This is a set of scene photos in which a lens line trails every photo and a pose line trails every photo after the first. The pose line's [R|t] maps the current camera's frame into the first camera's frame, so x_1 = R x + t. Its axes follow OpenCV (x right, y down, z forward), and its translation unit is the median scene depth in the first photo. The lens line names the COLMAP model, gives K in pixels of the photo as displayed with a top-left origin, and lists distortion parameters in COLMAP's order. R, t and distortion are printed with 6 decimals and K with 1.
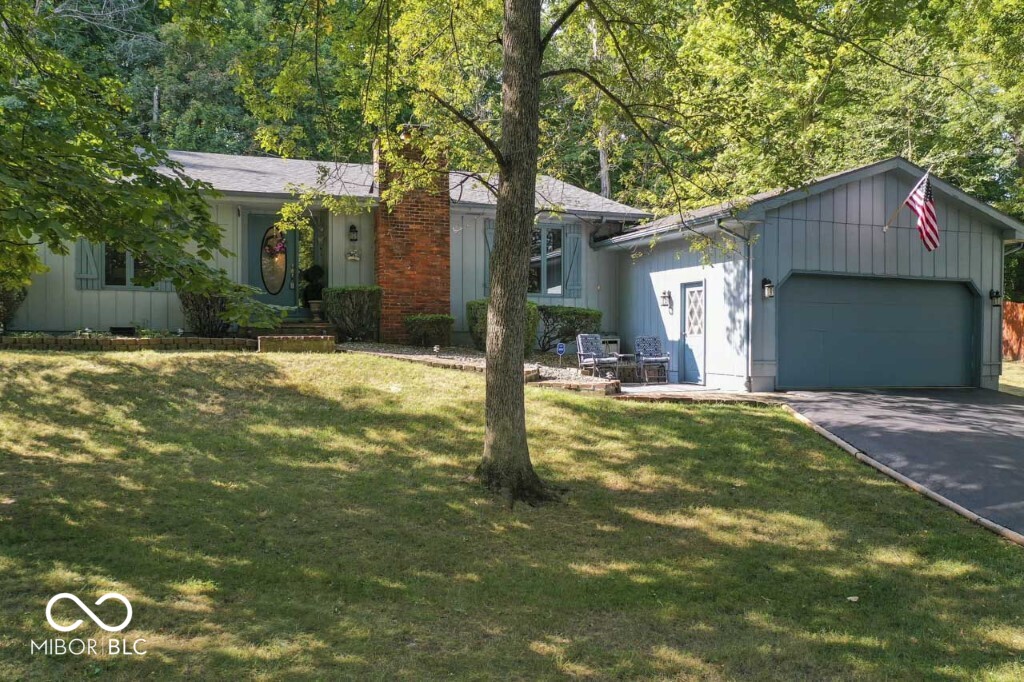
lens RADIAL K [[799.1, 0, 512.0], [0, 799.1, 341.0], [0, 0, 1]] dist [0.011417, 0.000610]
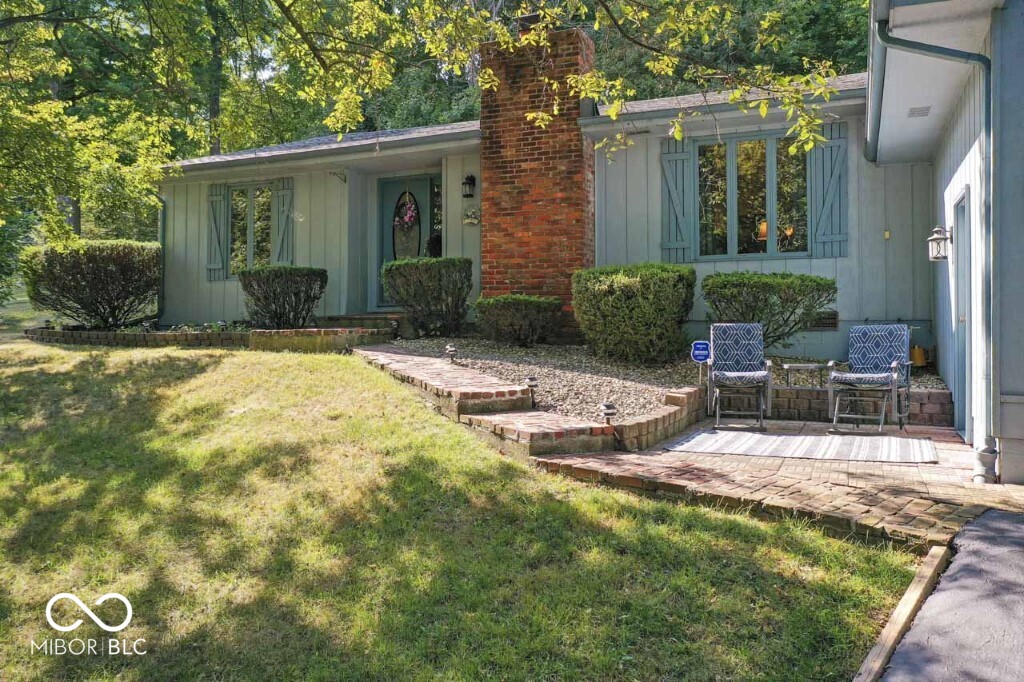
lens RADIAL K [[804.6, 0, 513.9], [0, 804.6, 321.2], [0, 0, 1]] dist [-0.000199, -0.007178]
pose [[0.724434, -0.011602, -0.689247, 0.353973], [-0.000700, 0.999845, -0.017566, -0.000797], [0.689344, 0.013208, 0.724313, 0.540363]]
